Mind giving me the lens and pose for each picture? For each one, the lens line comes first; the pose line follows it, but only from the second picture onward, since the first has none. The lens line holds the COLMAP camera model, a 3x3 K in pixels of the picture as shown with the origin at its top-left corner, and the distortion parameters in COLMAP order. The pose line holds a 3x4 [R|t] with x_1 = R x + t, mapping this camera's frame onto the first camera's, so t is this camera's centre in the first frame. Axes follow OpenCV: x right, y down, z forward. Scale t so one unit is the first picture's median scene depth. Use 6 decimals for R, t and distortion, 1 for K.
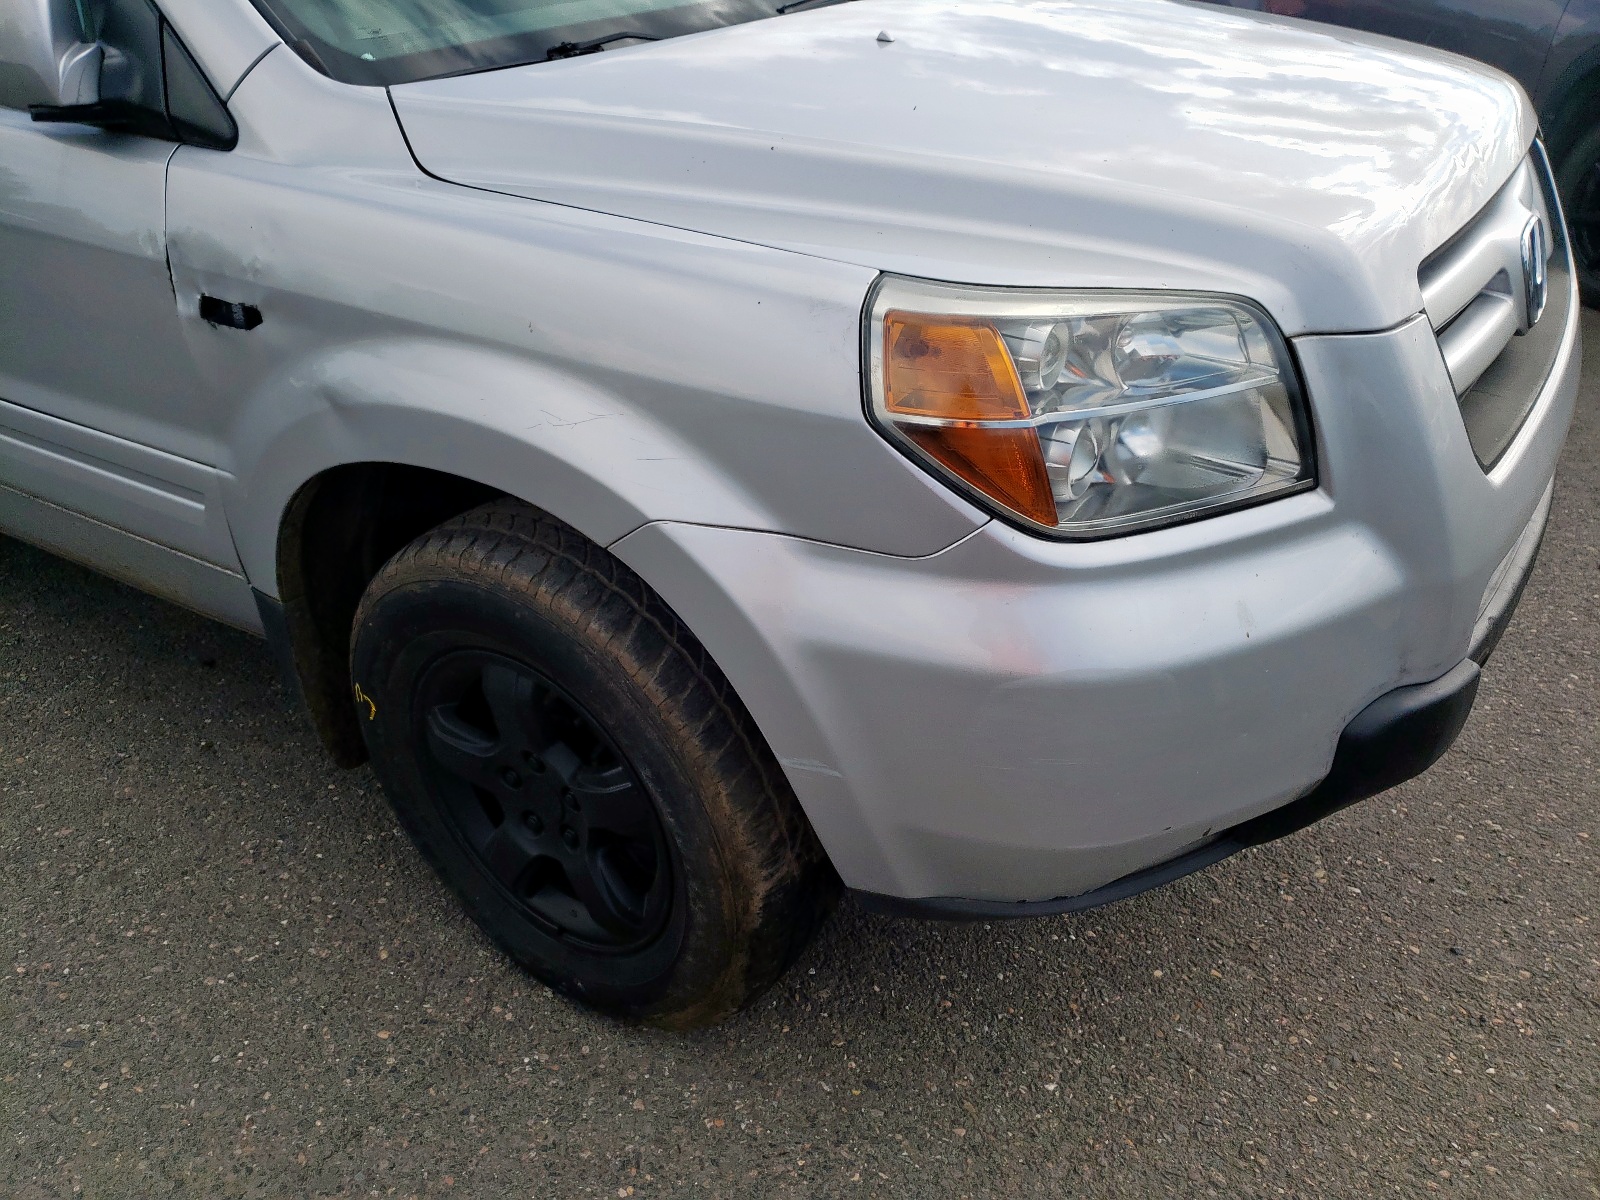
lens RADIAL K [[1290.1, 0, 800.0], [0, 1290.1, 600.0], [0, 0, 1]] dist [0.168028, -0.146356]
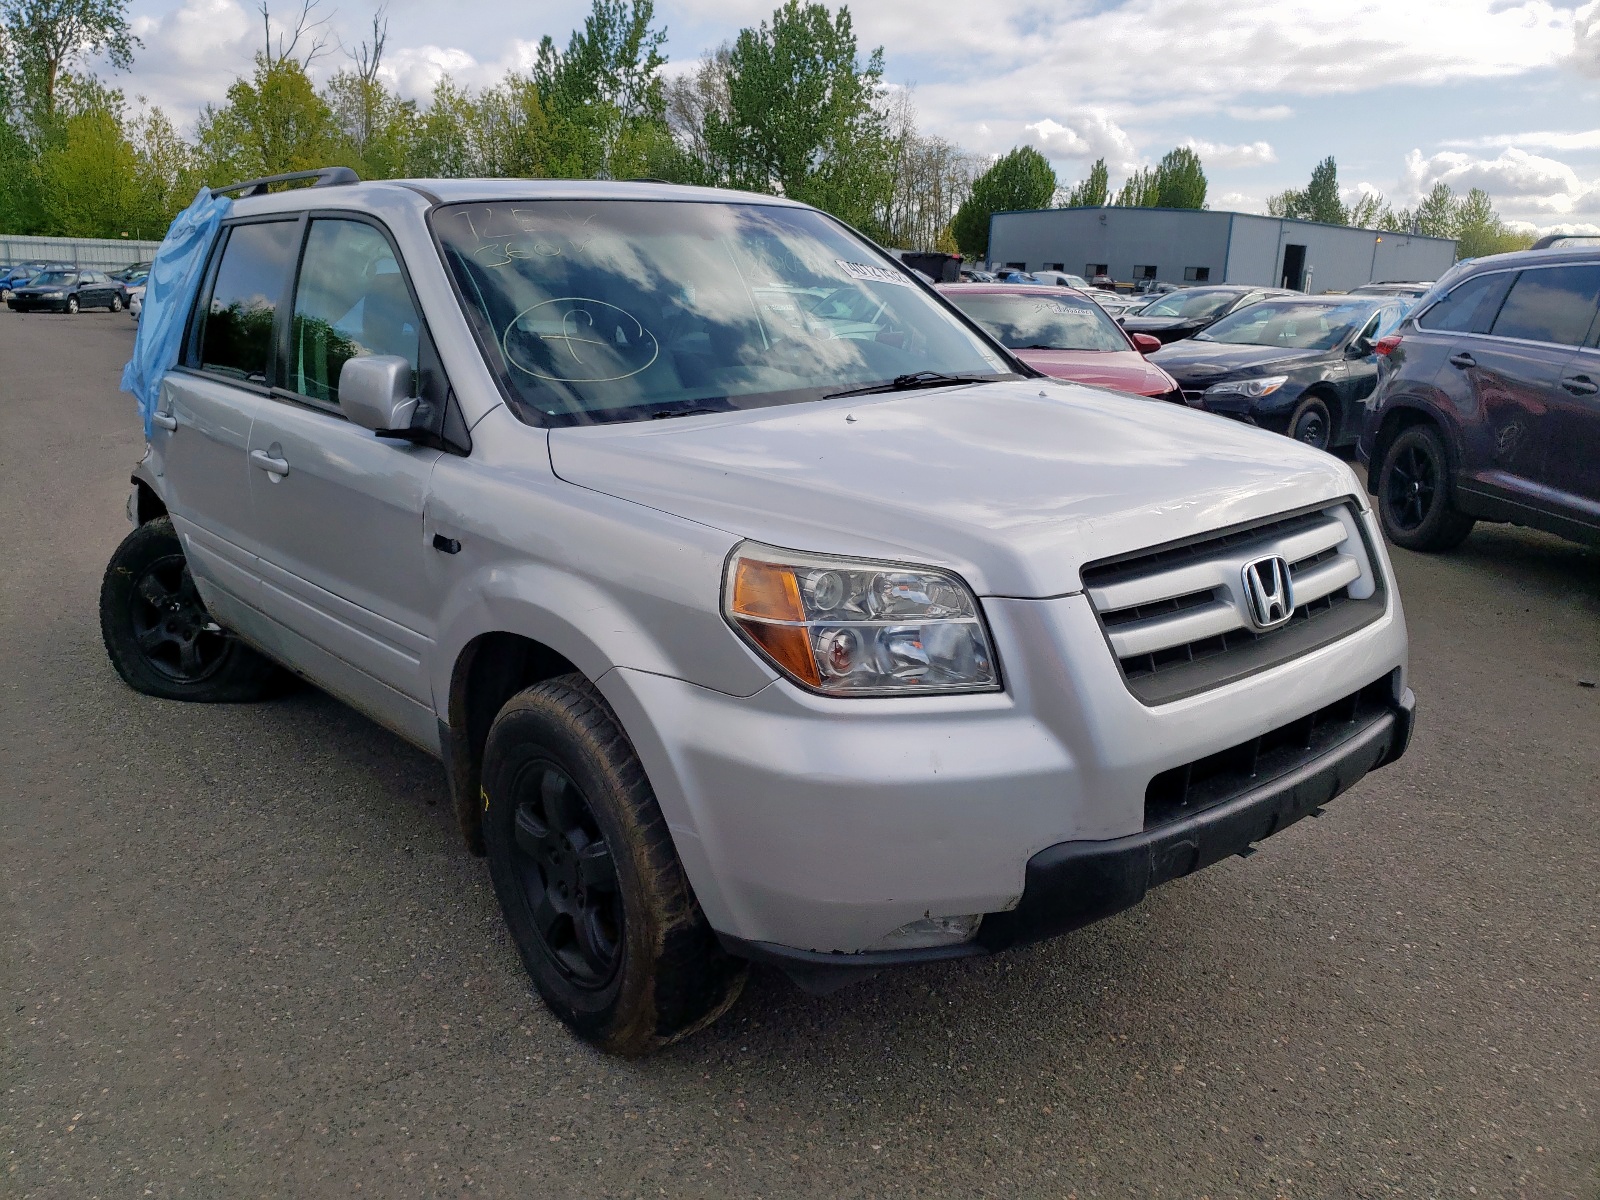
lens RADIAL K [[1290.1, 0, 800.0], [0, 1290.1, 600.0], [0, 0, 1]] dist [0.168028, -0.146356]
pose [[0.962270, 0.092581, -0.255862, 0.459395], [-0.152716, 0.962023, -0.226249, 0.169475], [0.225199, 0.256787, 0.939865, -0.475990]]
